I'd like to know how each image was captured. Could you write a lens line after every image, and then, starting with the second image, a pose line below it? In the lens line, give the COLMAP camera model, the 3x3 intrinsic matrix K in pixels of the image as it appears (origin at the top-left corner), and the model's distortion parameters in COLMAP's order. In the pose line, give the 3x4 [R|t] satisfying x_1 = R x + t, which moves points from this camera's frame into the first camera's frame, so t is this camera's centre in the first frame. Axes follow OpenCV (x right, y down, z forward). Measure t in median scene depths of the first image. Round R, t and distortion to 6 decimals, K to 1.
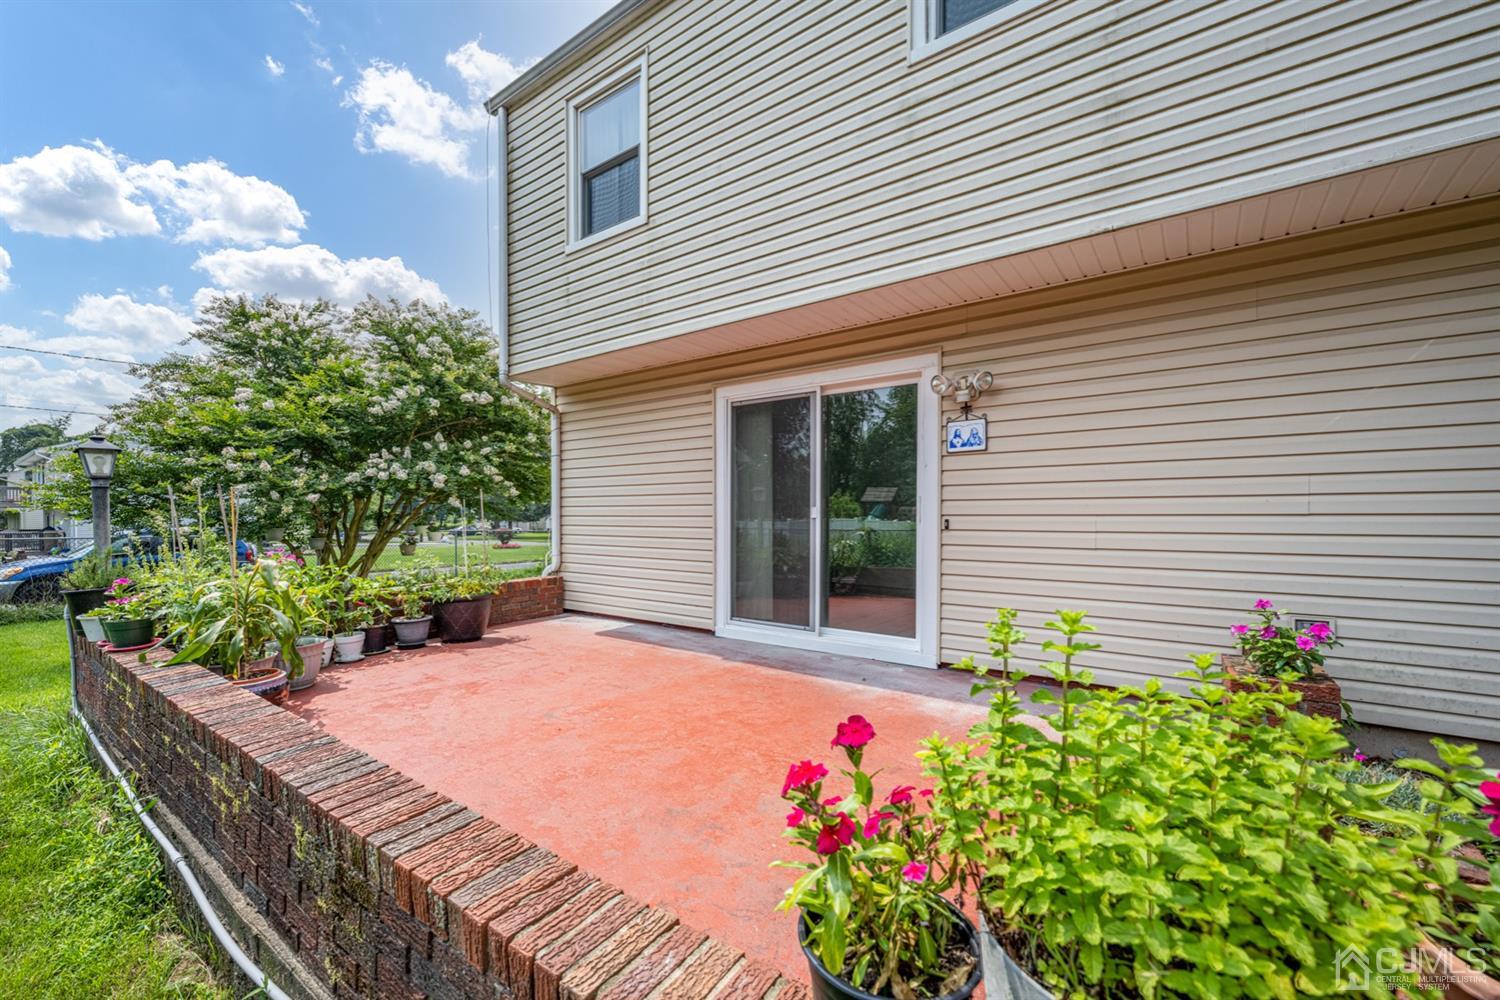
lens RADIAL K [[617.7, 0, 744.1], [0, 617.7, 513.2], [0, 0, 1]] dist [-0.000197, -0.000162]
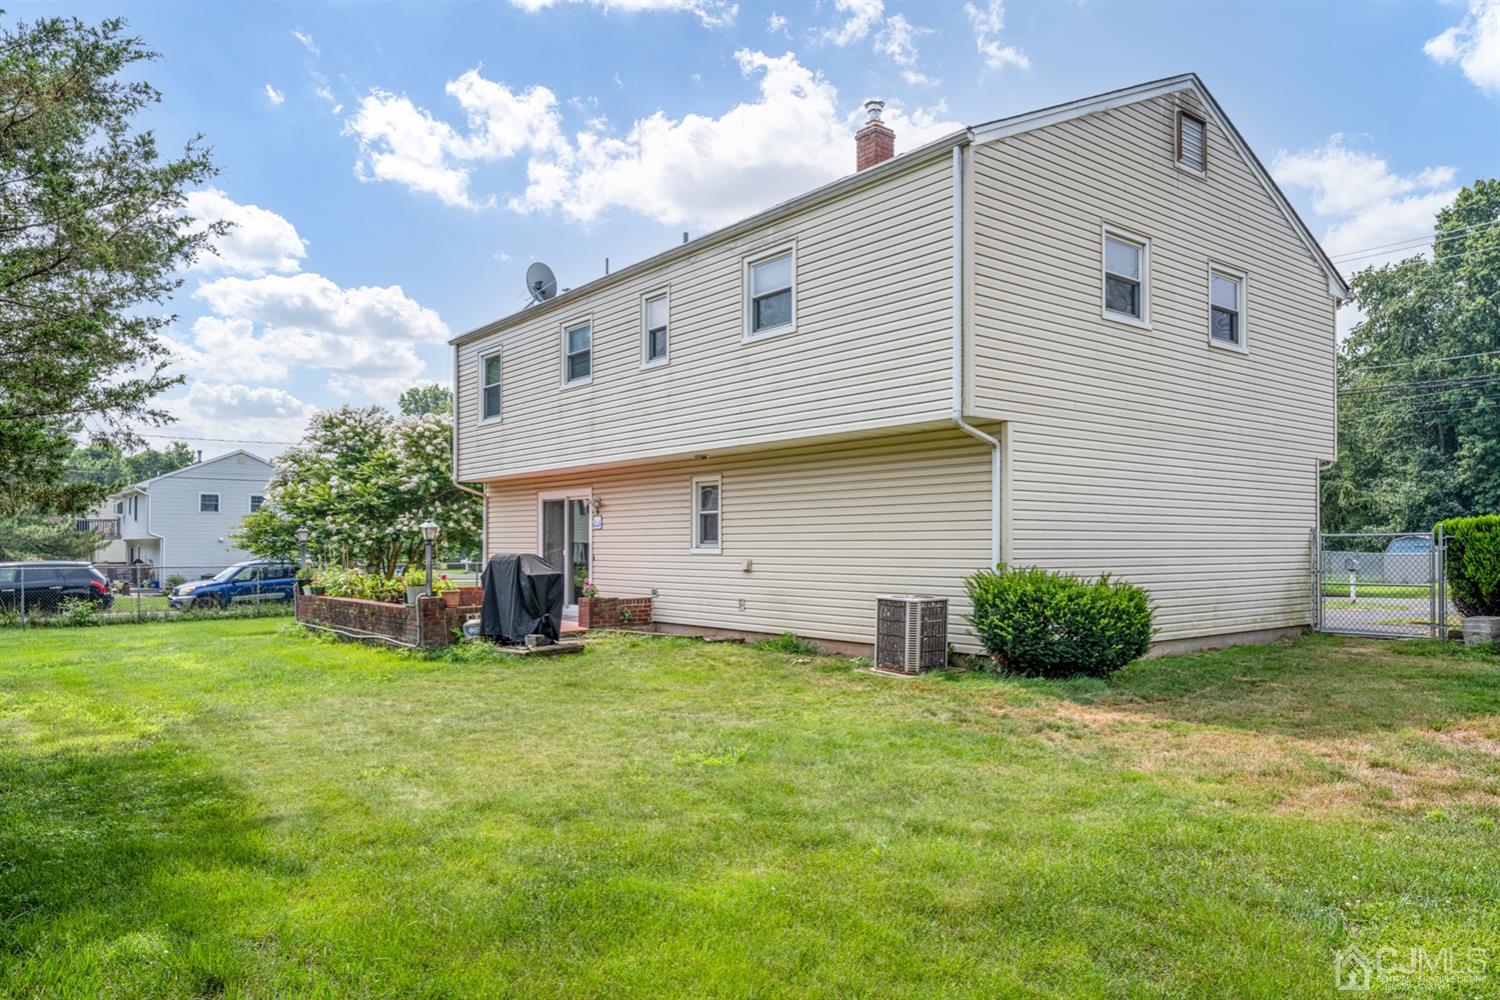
lens RADIAL K [[1020.0, 0, 750.0], [0, 1020.0, 500.0], [0, 0, 1]] dist [-0.001171, 0.000100]
pose [[0.968218, -0.014243, -0.249704, 0.987364], [0.005073, 0.999290, -0.037331, -0.029795], [0.250058, 0.034878, 0.967602, -1.411374]]
